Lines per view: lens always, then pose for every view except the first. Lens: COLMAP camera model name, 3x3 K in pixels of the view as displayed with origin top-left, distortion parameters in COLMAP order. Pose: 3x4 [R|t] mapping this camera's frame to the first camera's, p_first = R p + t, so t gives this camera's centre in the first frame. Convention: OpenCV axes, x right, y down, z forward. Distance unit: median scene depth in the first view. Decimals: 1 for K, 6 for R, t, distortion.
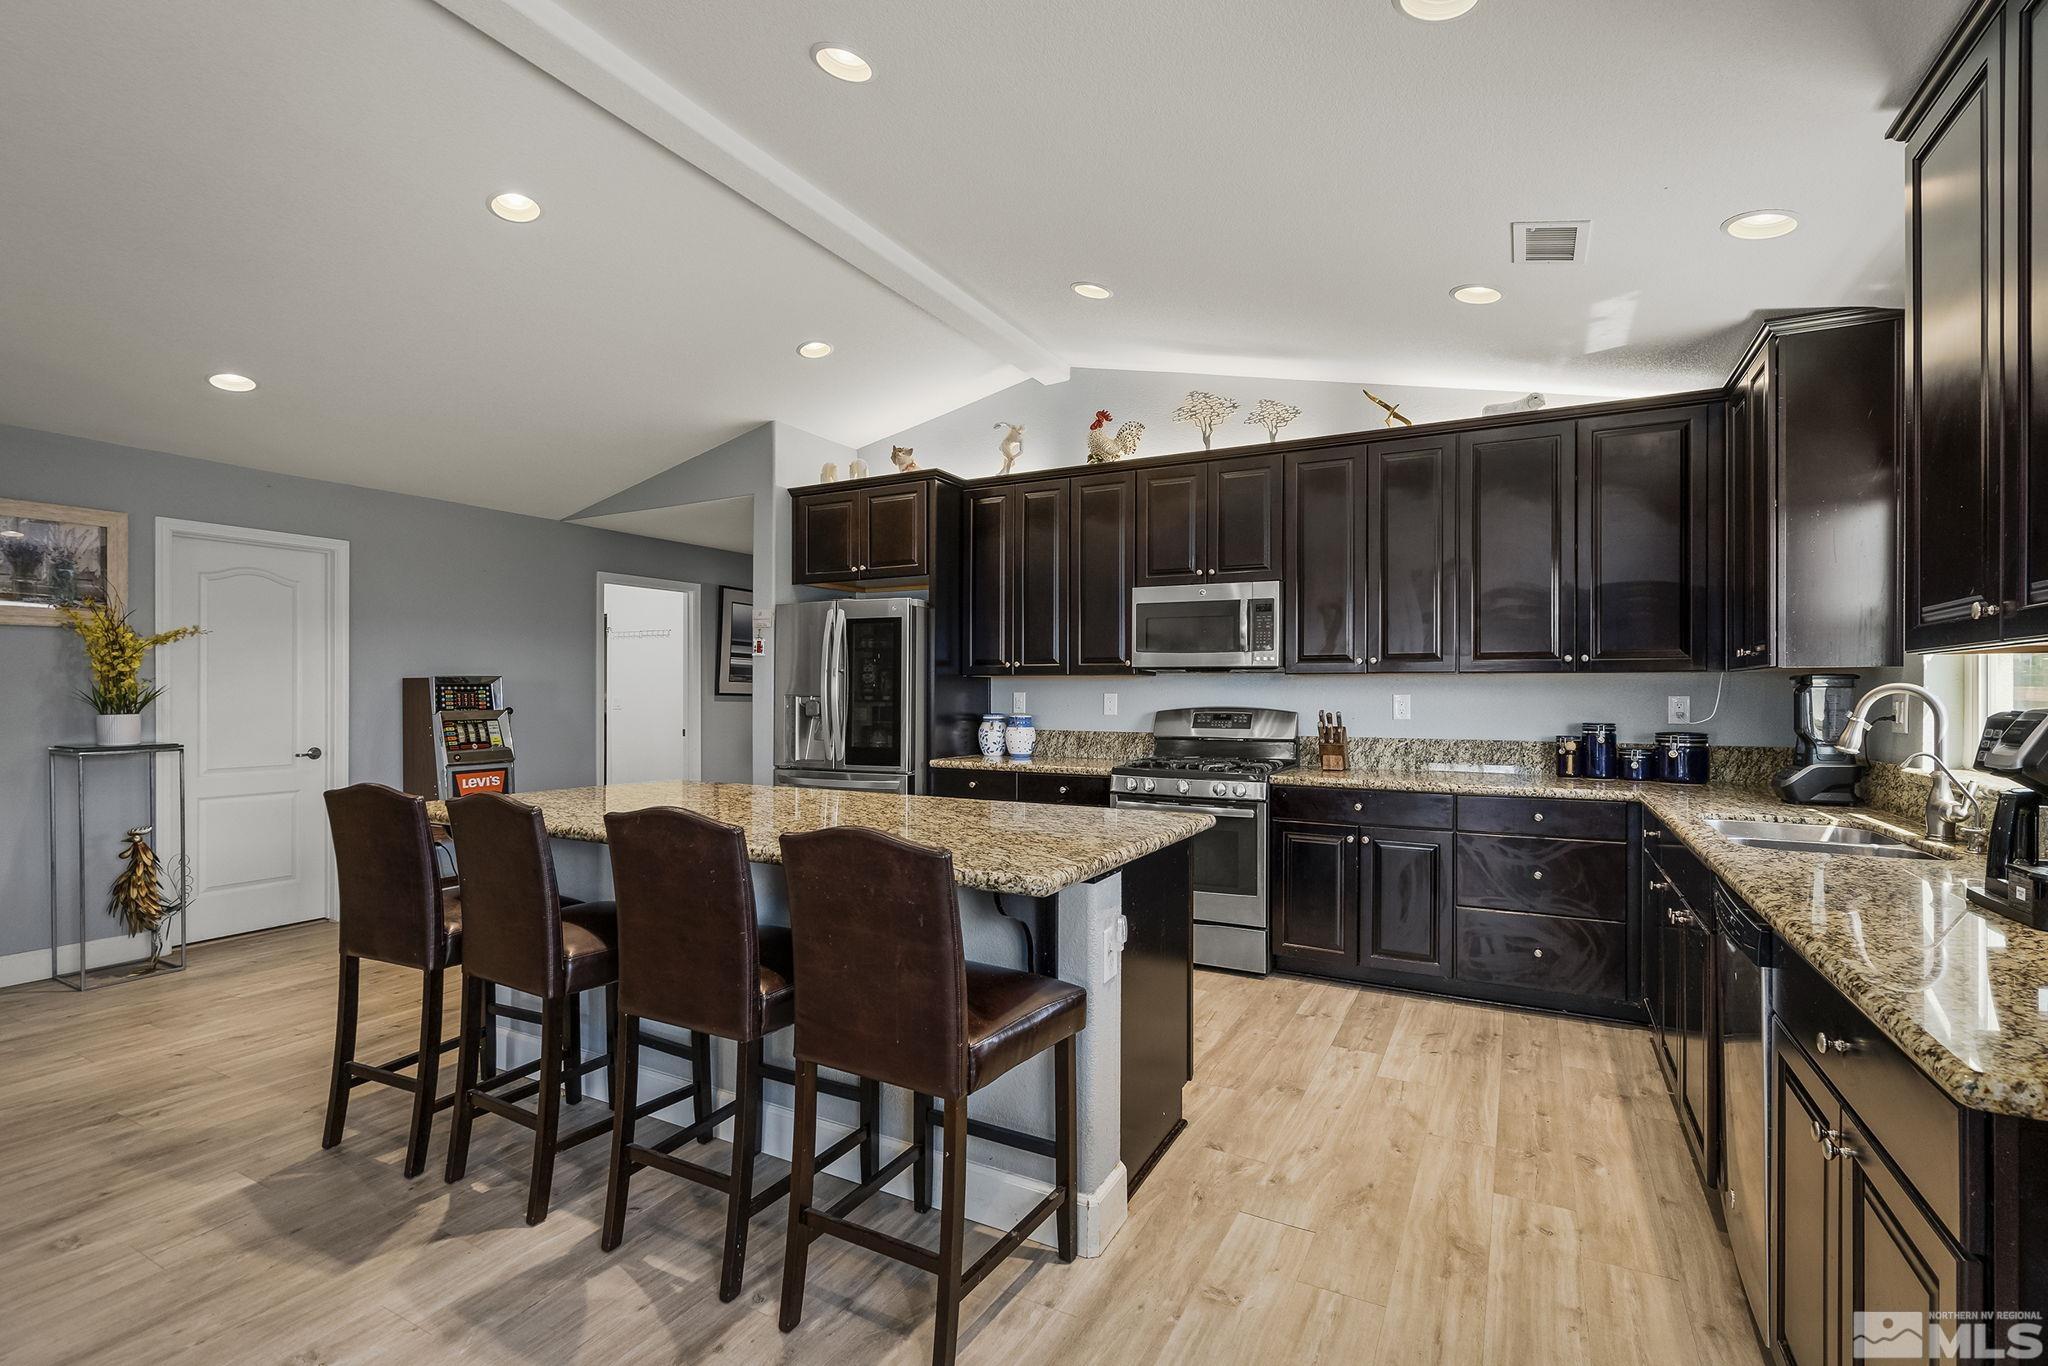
lens RADIAL K [[955.2, 0, 979.3], [0, 955.2, 688.5], [0, 0, 1]] dist [0.002035, 0.000175]
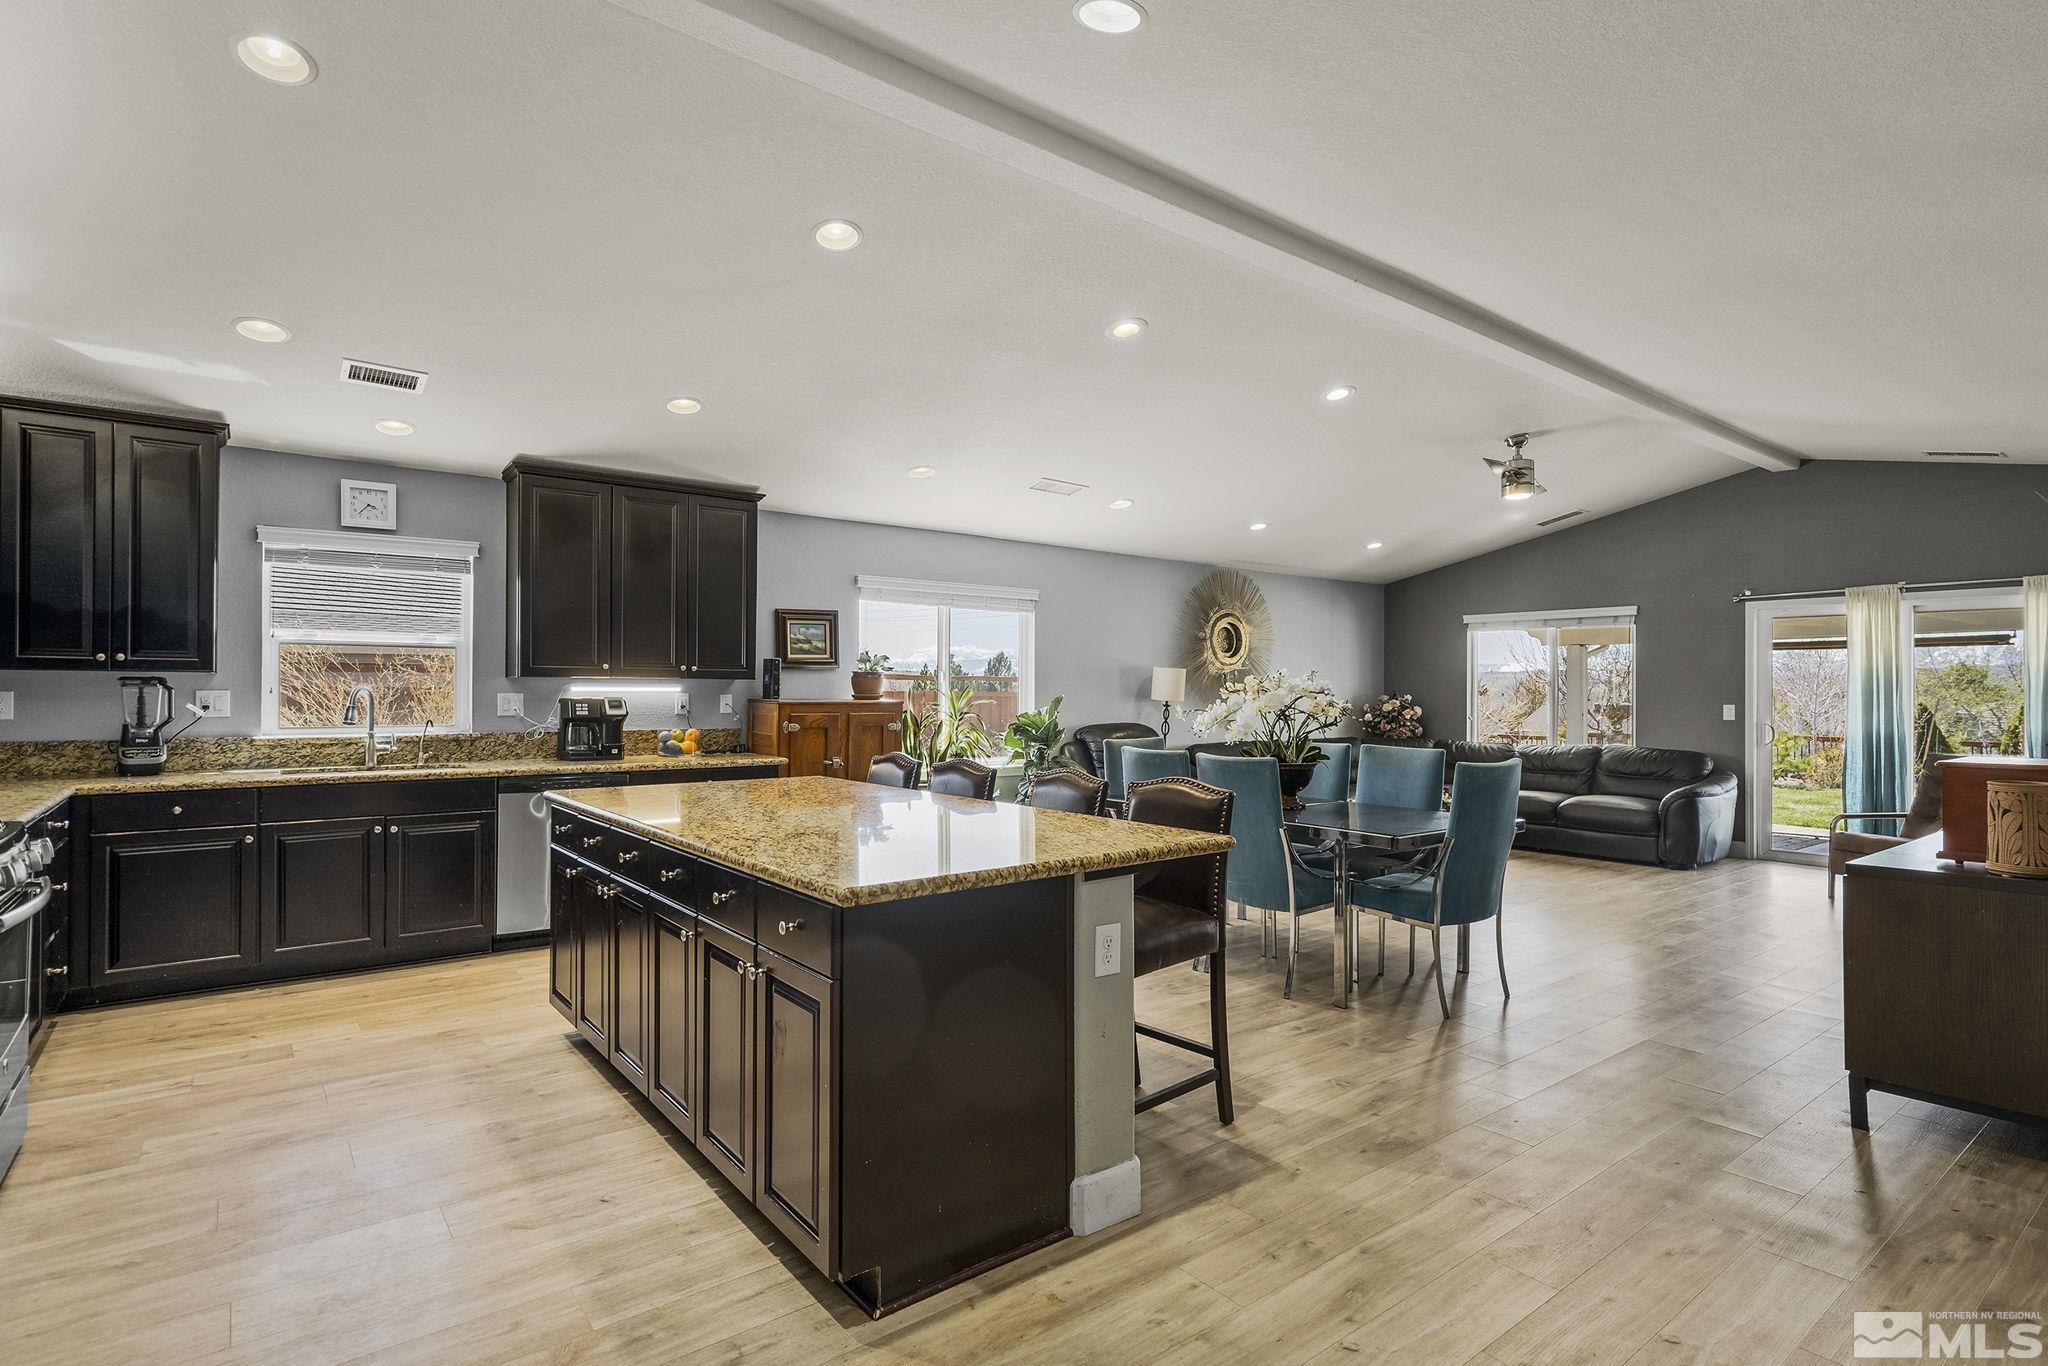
lens RADIAL K [[1004.0, 0, 1007.4], [0, 1004.0, 696.0], [0, 0, 1]] dist [0.012480, -0.000245]
pose [[-0.926914, -0.009087, 0.375164, -0.521356], [-0.007833, 0.999957, 0.004870, -0.002155], [-0.375192, 0.001576, -0.926946, 1.283886]]
